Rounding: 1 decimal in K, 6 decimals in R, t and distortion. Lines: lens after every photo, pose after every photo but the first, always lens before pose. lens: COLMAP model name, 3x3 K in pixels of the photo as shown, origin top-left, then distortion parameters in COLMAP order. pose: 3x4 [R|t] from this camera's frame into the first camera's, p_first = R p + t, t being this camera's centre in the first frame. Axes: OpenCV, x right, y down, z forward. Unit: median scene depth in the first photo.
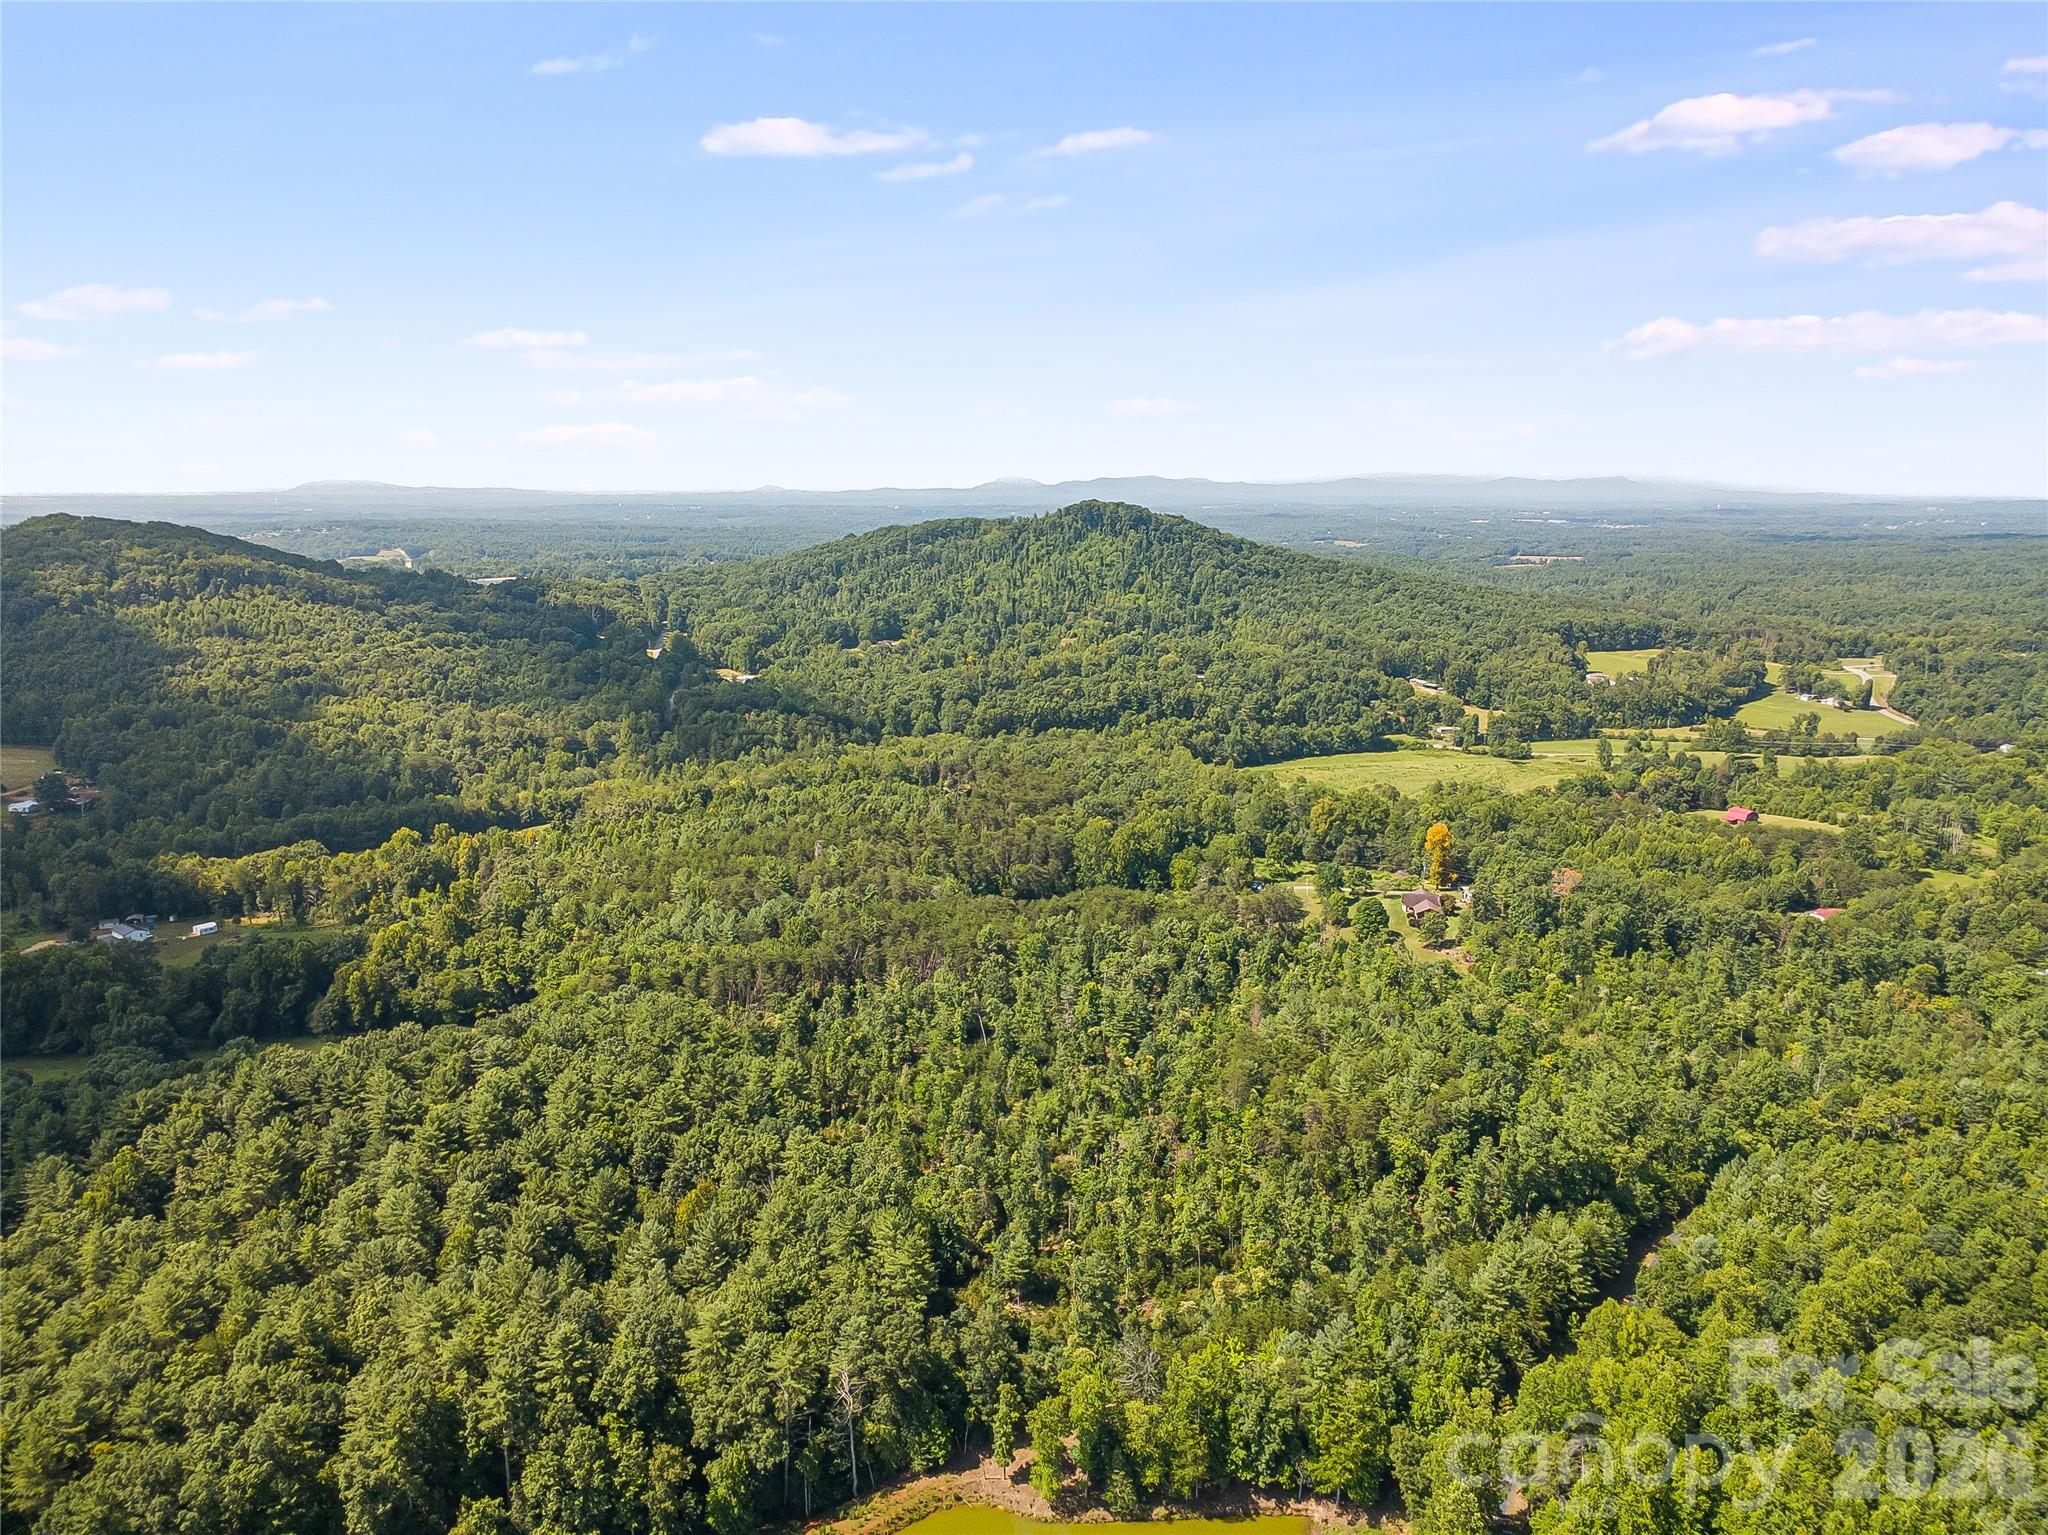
lens RADIAL K [[1442.2, 0, 1029.2], [0, 1442.2, 780.9], [0, 0, 1]] dist [0.006042, 0.001023]
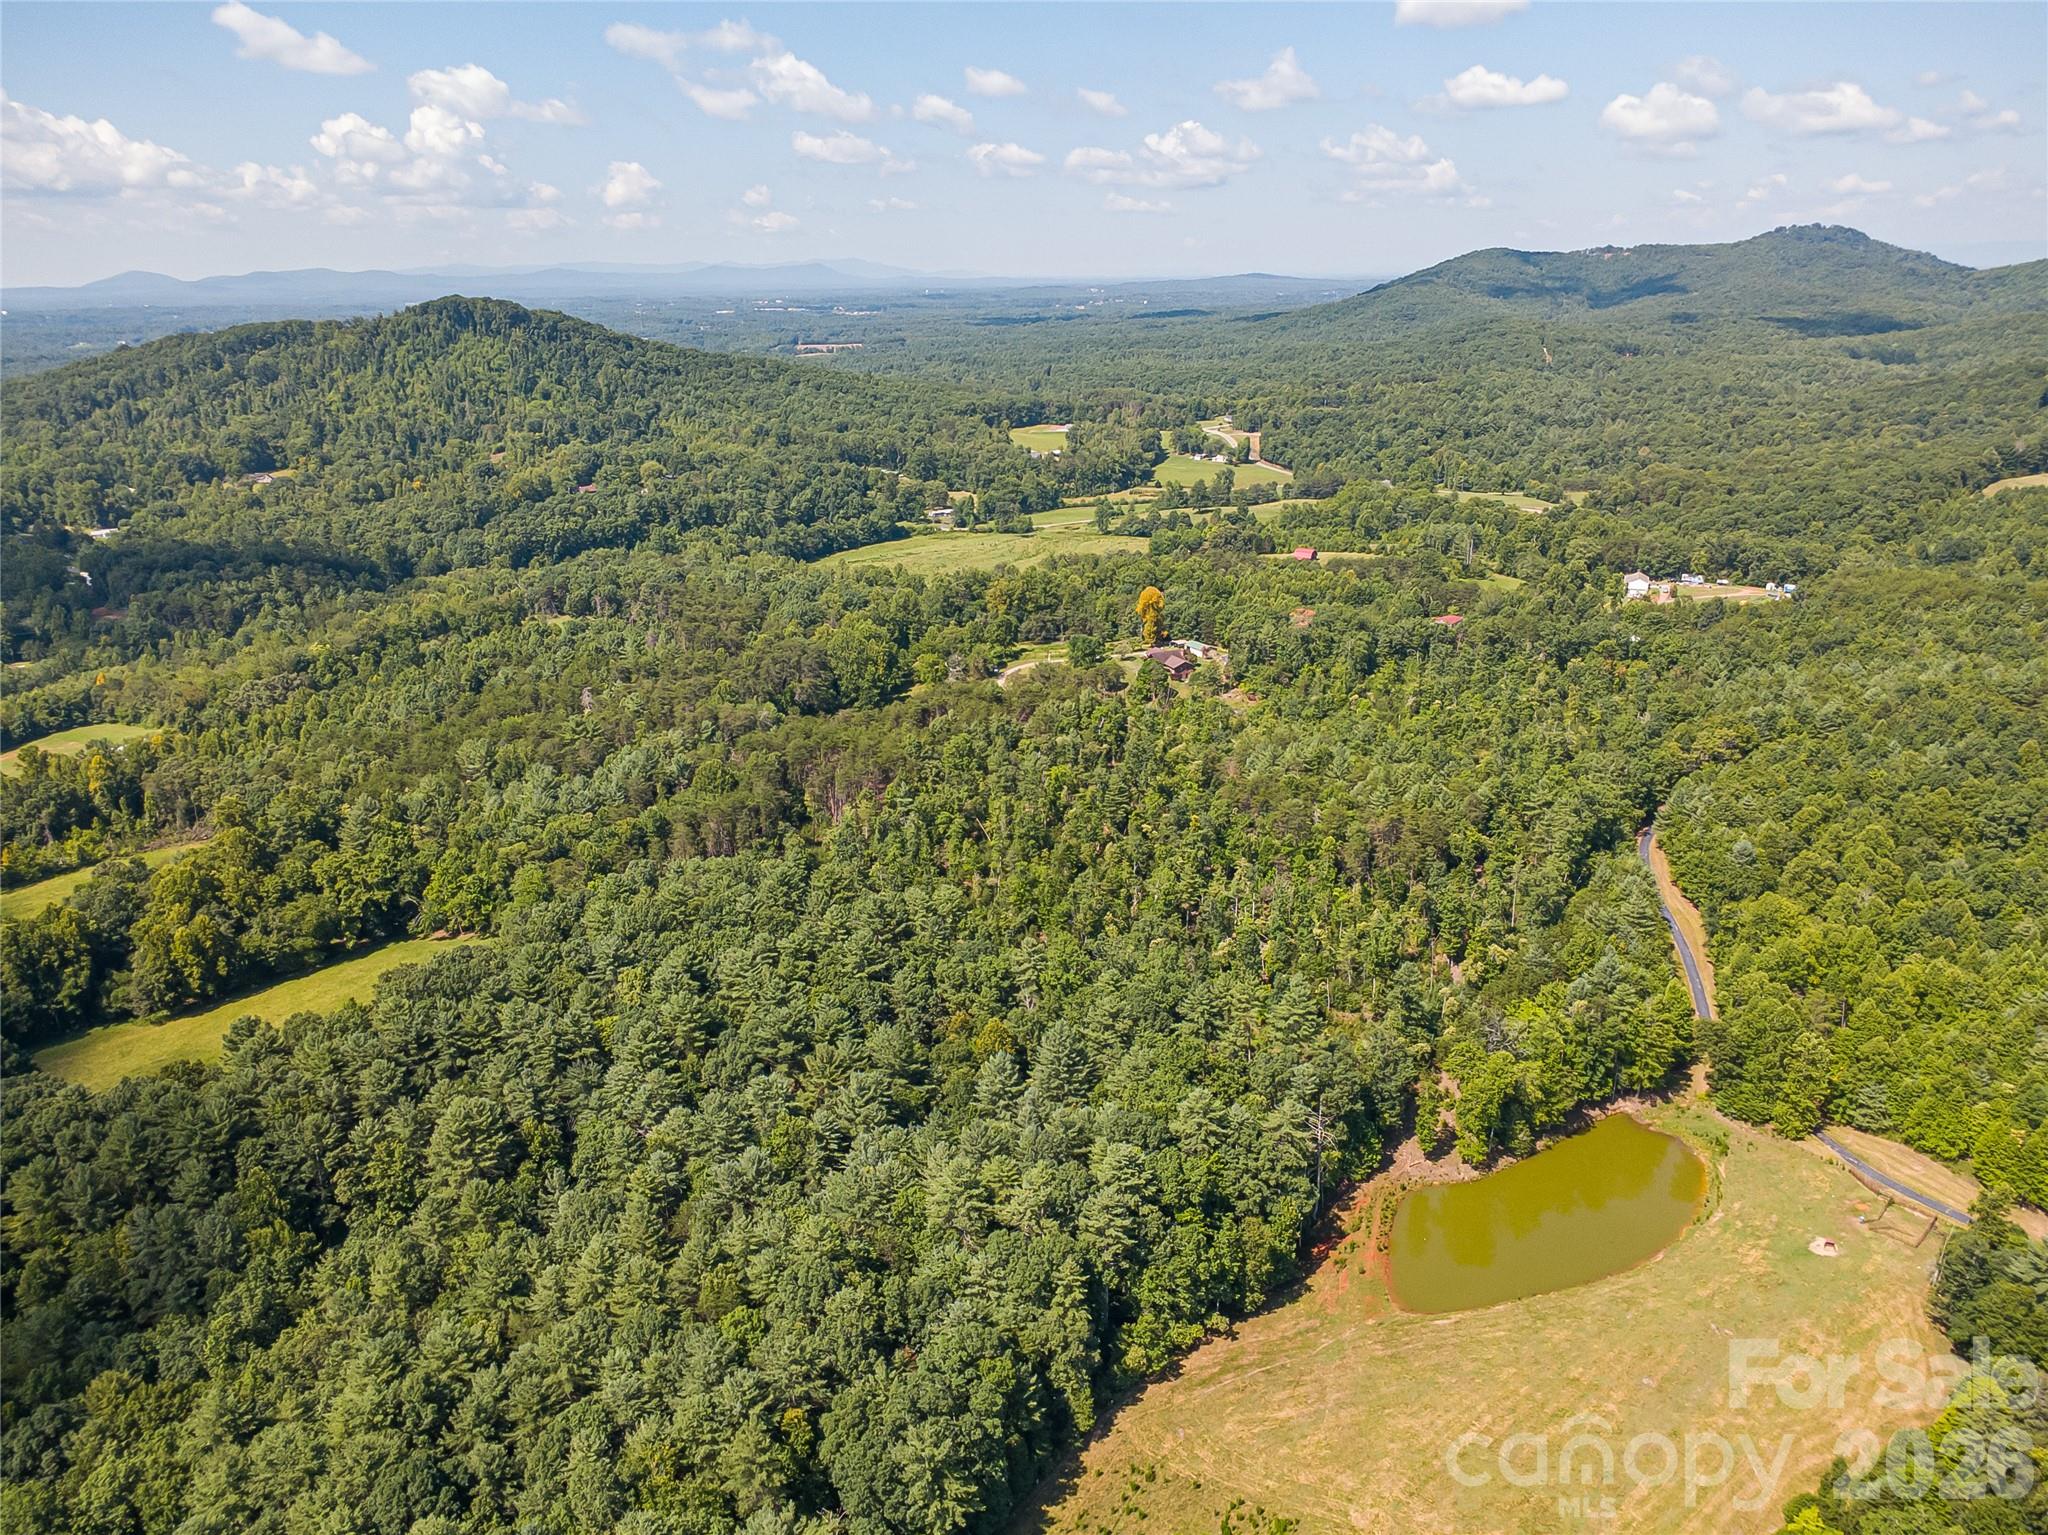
lens RADIAL K [[1442.2, 0, 1036.1], [0, 1442.2, 770.6], [0, 0, 1]] dist [0.006042, 0.001023]
pose [[0.862940, -0.178420, 0.472760, -0.310349], [0.116396, 0.980615, 0.157624, -0.015838], [-0.491719, -0.080992, 0.866979, 0.072518]]
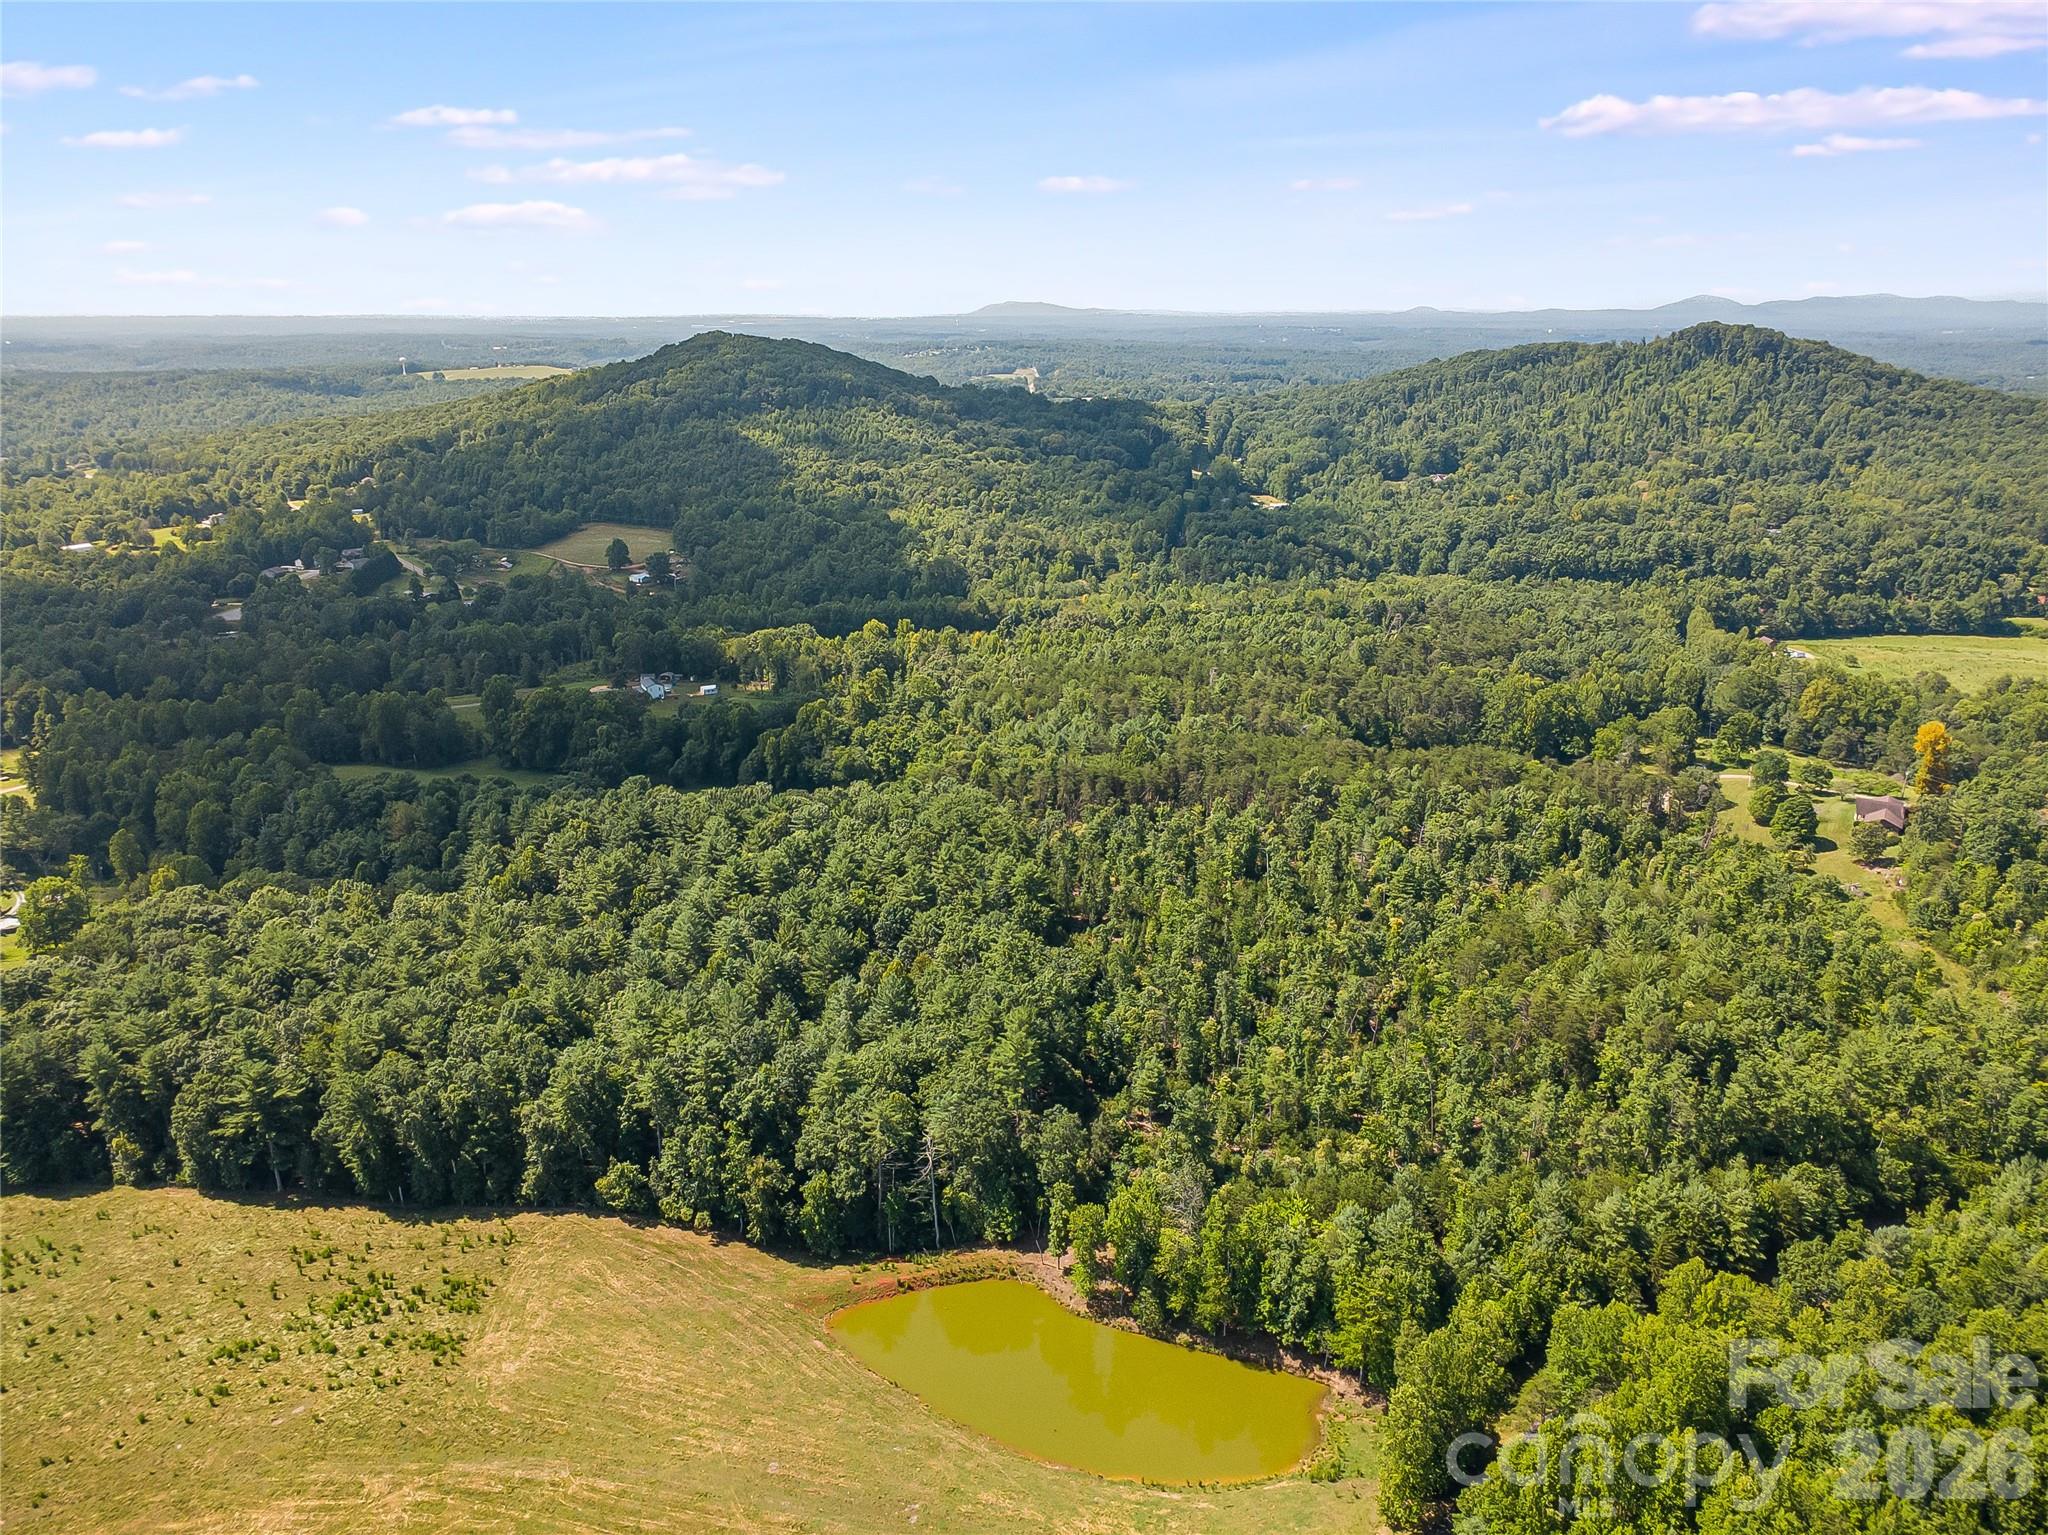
lens RADIAL K [[1442.2, 0, 1026.1], [0, 1442.2, 771.1], [0, 0, 1]] dist [0.006042, 0.001023]
pose [[0.907011, 0.129161, -0.400811, 0.135805], [-0.084666, 0.988298, 0.126883, -0.003484], [0.412509, -0.081149, 0.907332, 0.024633]]
